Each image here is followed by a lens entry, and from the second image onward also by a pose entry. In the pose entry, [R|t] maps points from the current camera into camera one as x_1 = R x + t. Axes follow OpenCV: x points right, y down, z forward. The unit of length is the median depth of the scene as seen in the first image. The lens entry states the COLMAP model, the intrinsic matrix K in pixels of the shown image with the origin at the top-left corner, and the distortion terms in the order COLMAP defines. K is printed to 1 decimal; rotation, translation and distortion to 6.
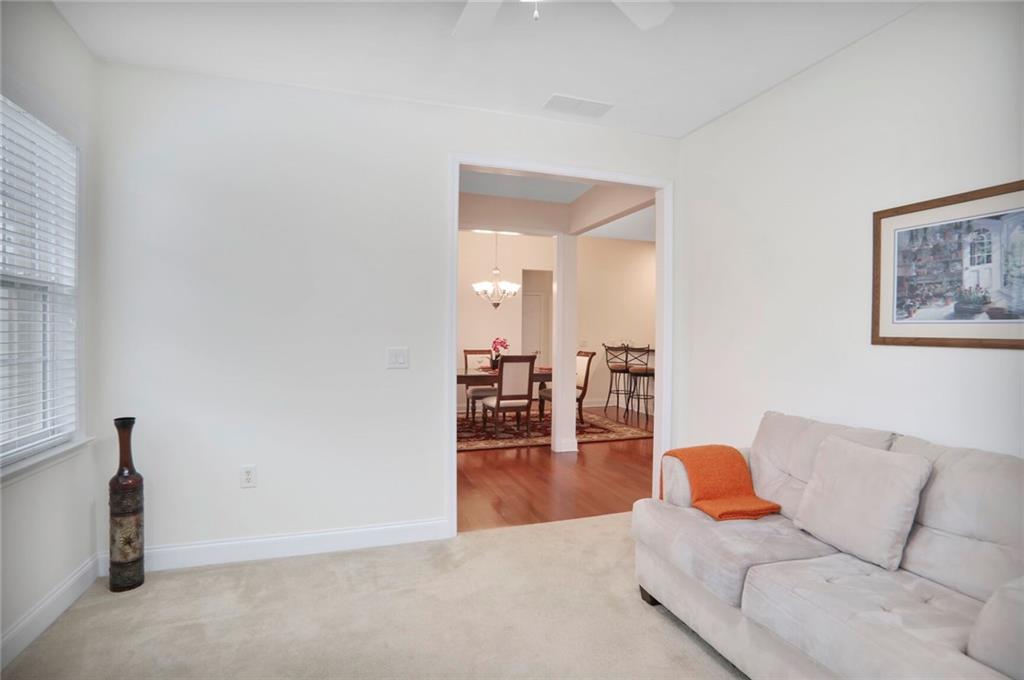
lens RADIAL K [[501.8, 0, 512.8], [0, 501.8, 336.5], [0, 0, 1]] dist [-0.090306, 0.043716]
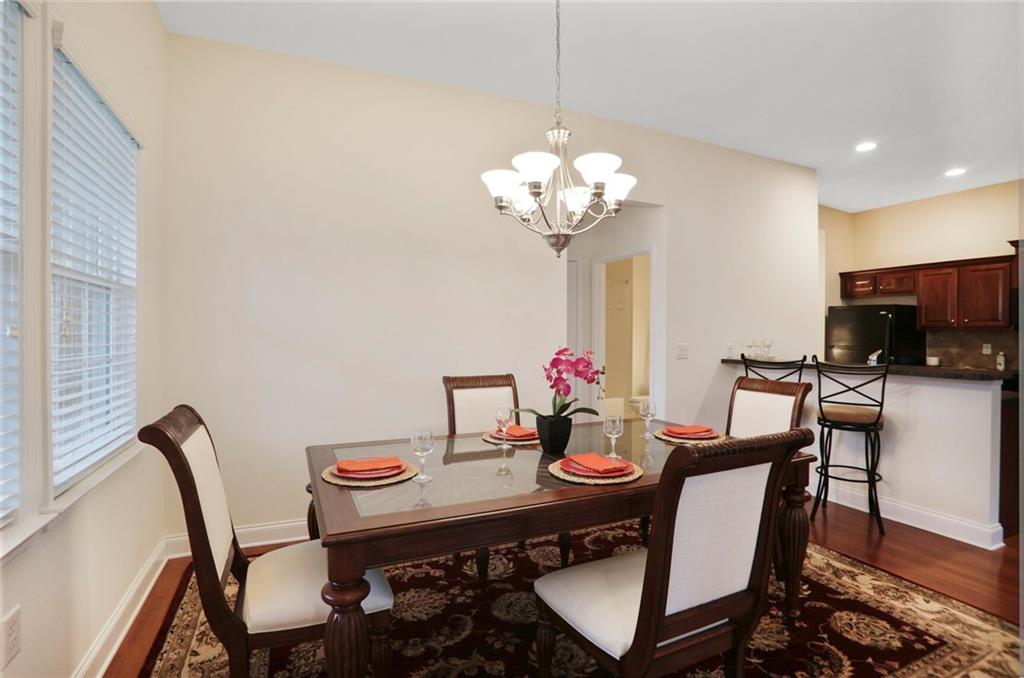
lens RADIAL K [[501.8, 0, 512.8], [0, 501.8, 335.5], [0, 0, 1]] dist [-0.090306, 0.043716]
pose [[0.993684, -0.004346, 0.112131, -0.089781], [0.004072, 0.999988, 0.002671, -0.005303], [-0.112141, -0.002197, 0.993690, 0.642644]]
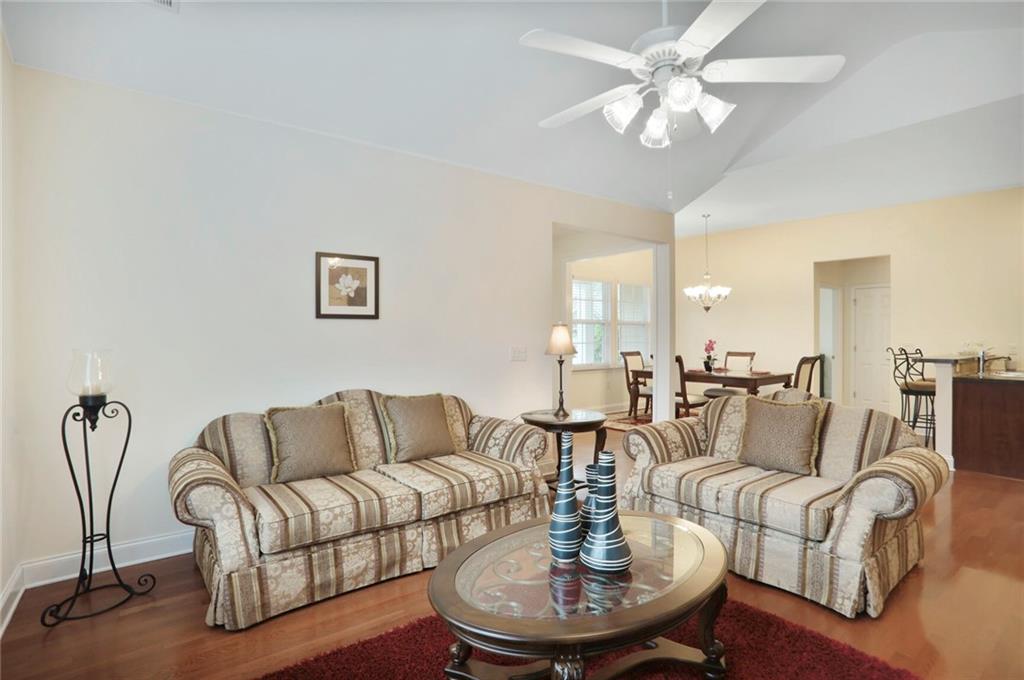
lens RADIAL K [[503.3, 0, 508.5], [0, 503.3, 338.3], [0, 0, 1]] dist [-0.085136, 0.036708]
pose [[0.318163, -0.003268, -0.948030, 0.757147], [-0.001004, 0.999992, -0.003784, 0.003749], [0.948035, 0.002156, 0.318158, 0.253740]]
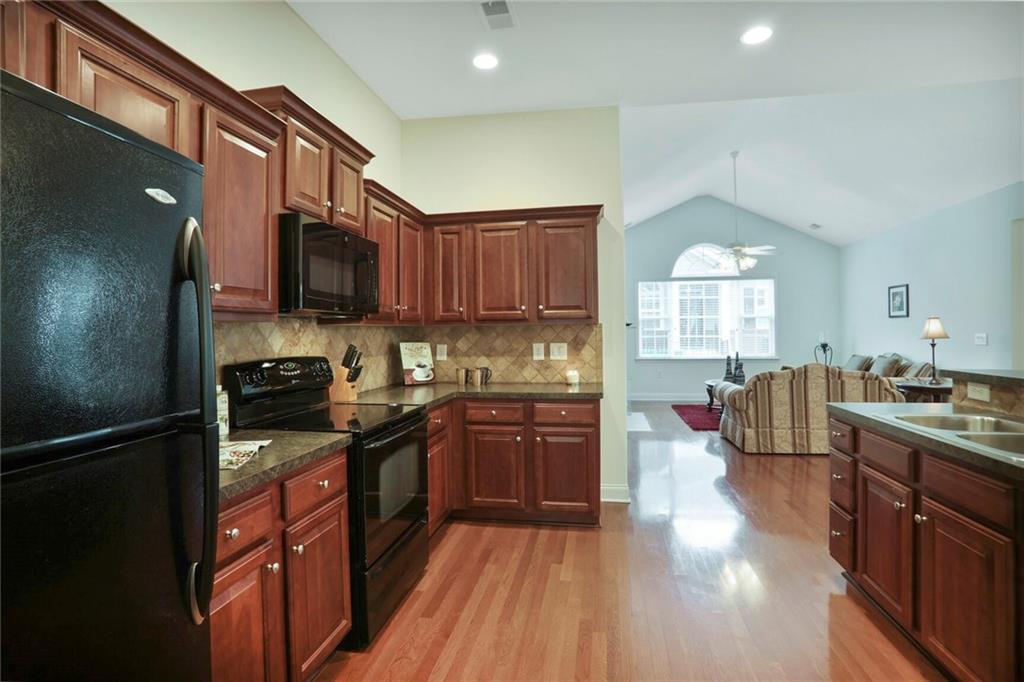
lens RADIAL K [[501.8, 0, 512.8], [0, 501.8, 337.5], [0, 0, 1]] dist [-0.090306, 0.043716]
pose [[-0.877242, -0.002535, 0.480043, 0.460783], [0.009011, 0.999723, 0.021746, -0.004617], [-0.479965, 0.023402, -0.876976, 1.418140]]
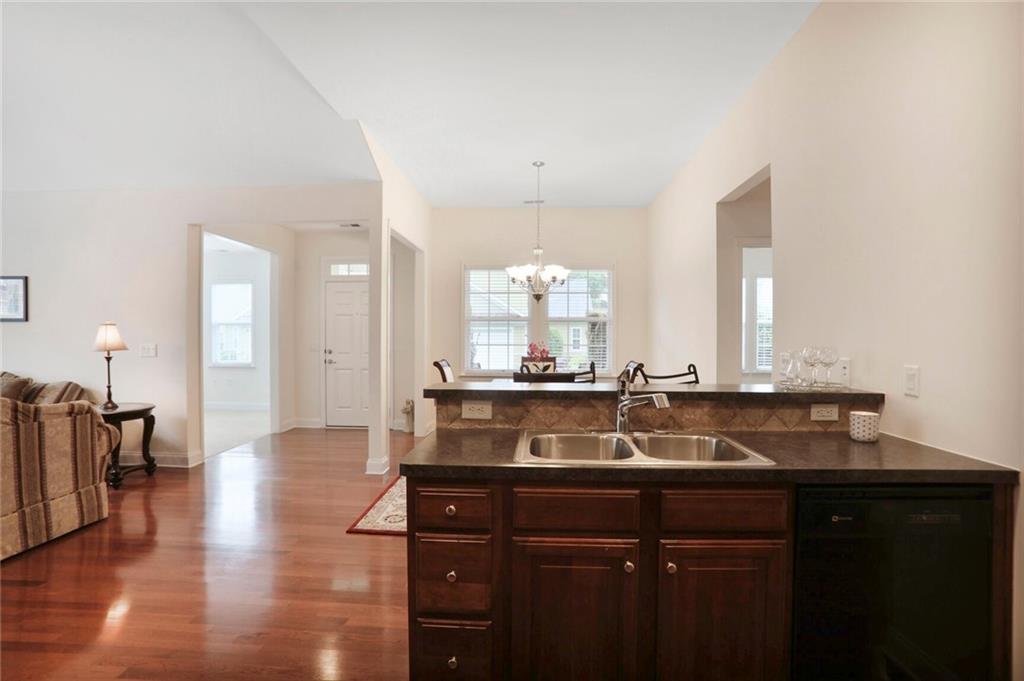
lens RADIAL K [[503.3, 0, 508.5], [0, 503.3, 338.8], [0, 0, 1]] dist [-0.085136, 0.036708]
pose [[-0.370001, -0.002058, -0.929029, 0.609204], [-0.011968, 0.999925, 0.002551, -0.002910], [0.928954, 0.012062, -0.369998, 1.135780]]
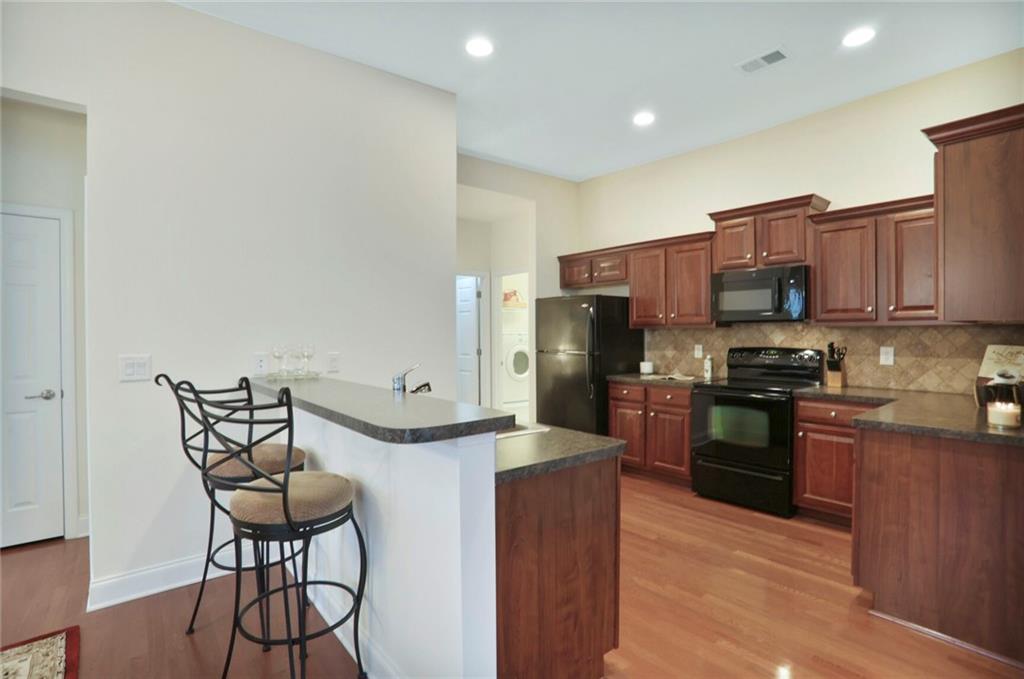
lens RADIAL K [[501.8, 0, 512.8], [0, 501.8, 336.0], [0, 0, 1]] dist [-0.090306, 0.043716]
pose [[0.935122, -0.014063, 0.354047, 0.291949], [0.013374, 0.999901, 0.004395, -0.004199], [-0.354073, 0.000625, 0.935217, 0.804933]]
